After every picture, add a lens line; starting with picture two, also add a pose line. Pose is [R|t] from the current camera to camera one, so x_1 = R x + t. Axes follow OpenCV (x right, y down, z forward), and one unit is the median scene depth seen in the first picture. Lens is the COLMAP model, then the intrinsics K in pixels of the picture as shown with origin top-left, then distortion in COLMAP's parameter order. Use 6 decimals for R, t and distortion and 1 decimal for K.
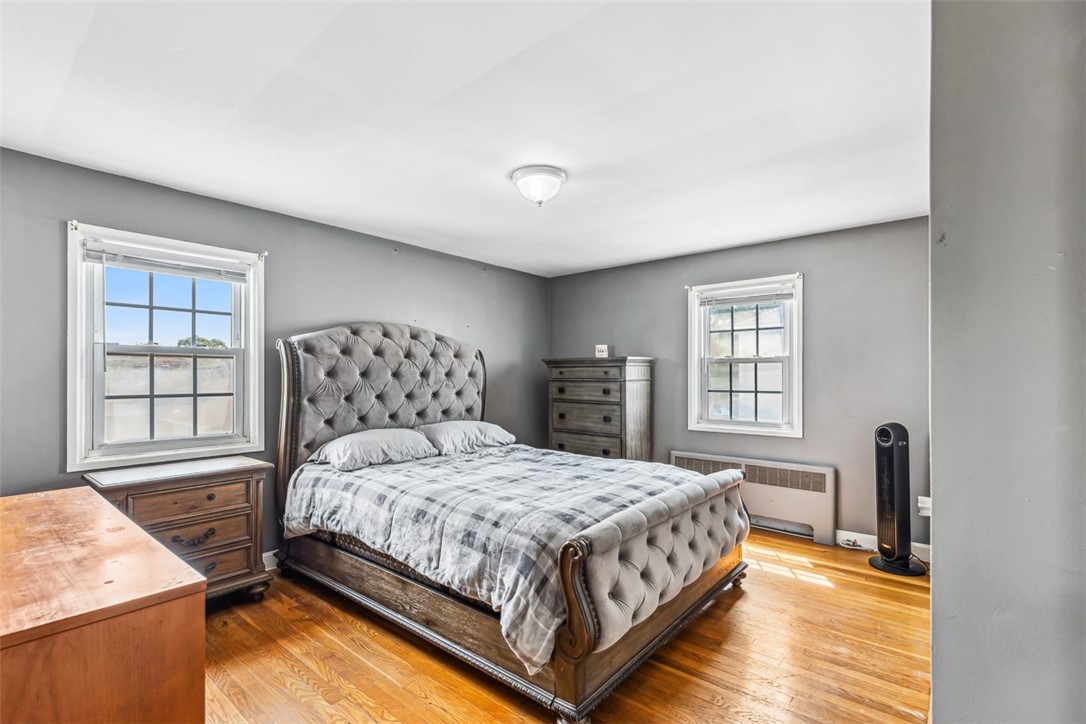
lens RADIAL K [[498.9, 0, 548.8], [0, 498.9, 369.4], [0, 0, 1]] dist [0.009100, -0.002338]
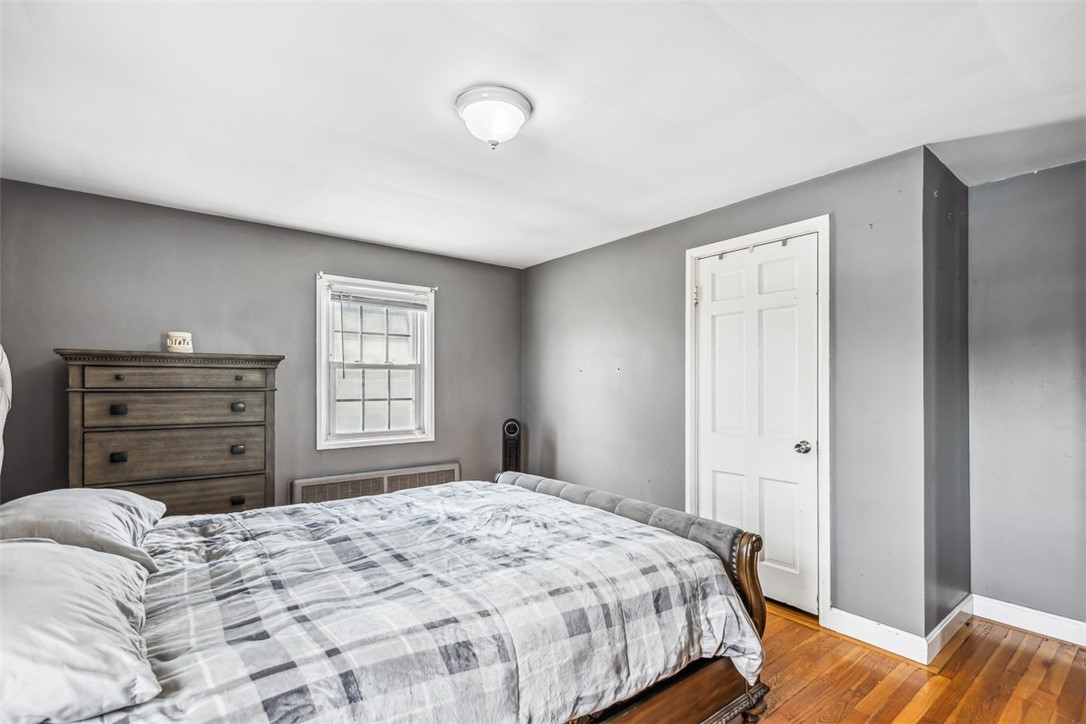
lens RADIAL K [[498.9, 0, 547.8], [0, 498.9, 371.2], [0, 0, 1]] dist [0.009100, -0.002338]
pose [[0.213482, 0.023398, 0.976667, -0.439208], [-0.013801, 0.999686, -0.020932, 0.005912], [-0.976849, -0.009010, 0.213738, 0.471757]]
